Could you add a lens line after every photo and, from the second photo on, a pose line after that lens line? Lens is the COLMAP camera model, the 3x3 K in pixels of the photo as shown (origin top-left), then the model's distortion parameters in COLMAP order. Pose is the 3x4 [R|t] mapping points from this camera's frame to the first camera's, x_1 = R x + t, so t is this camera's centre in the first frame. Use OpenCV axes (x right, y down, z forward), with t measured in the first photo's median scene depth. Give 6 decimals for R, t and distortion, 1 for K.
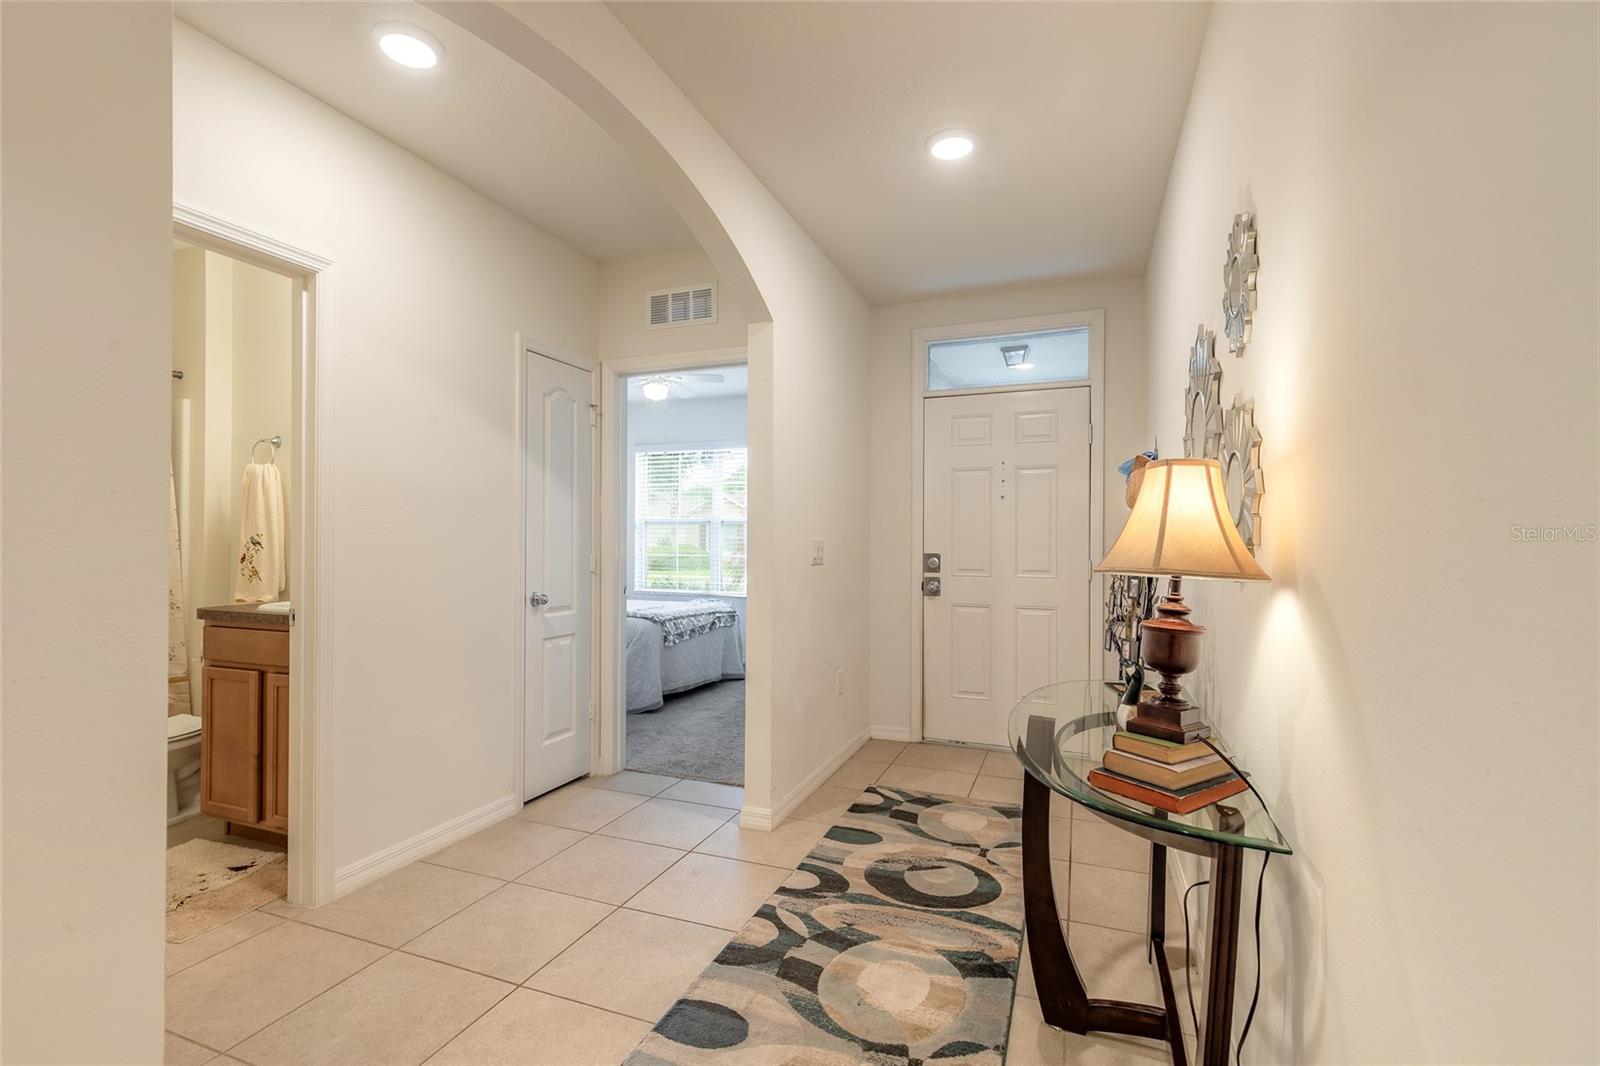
lens RADIAL K [[727.7, 0, 787.5], [0, 727.7, 539.1], [0, 0, 1]] dist [0.004786, -0.000052]
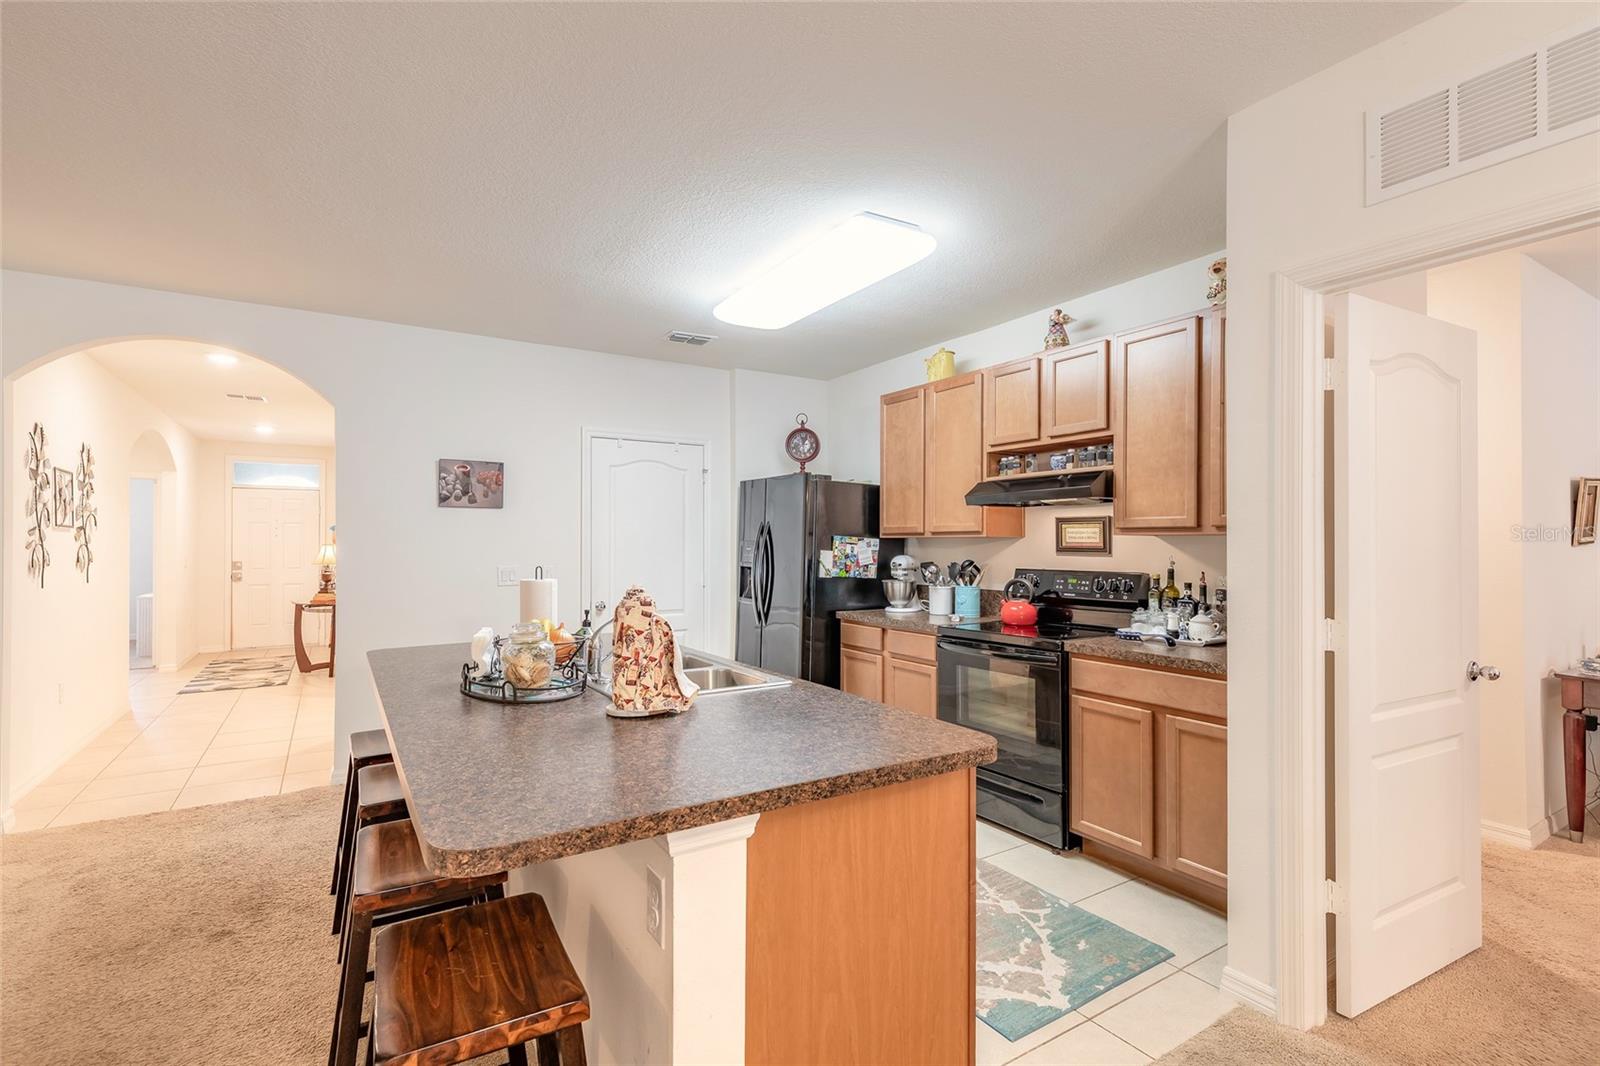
lens RADIAL K [[727.7, 0, 800.8], [0, 727.7, 536.7], [0, 0, 1]] dist [0.004786, -0.000052]
pose [[0.578602, 0.006660, 0.815583, -0.632114], [-0.001497, 0.999974, -0.007104, -0.043327], [-0.815608, 0.002890, 0.578597, -1.697180]]
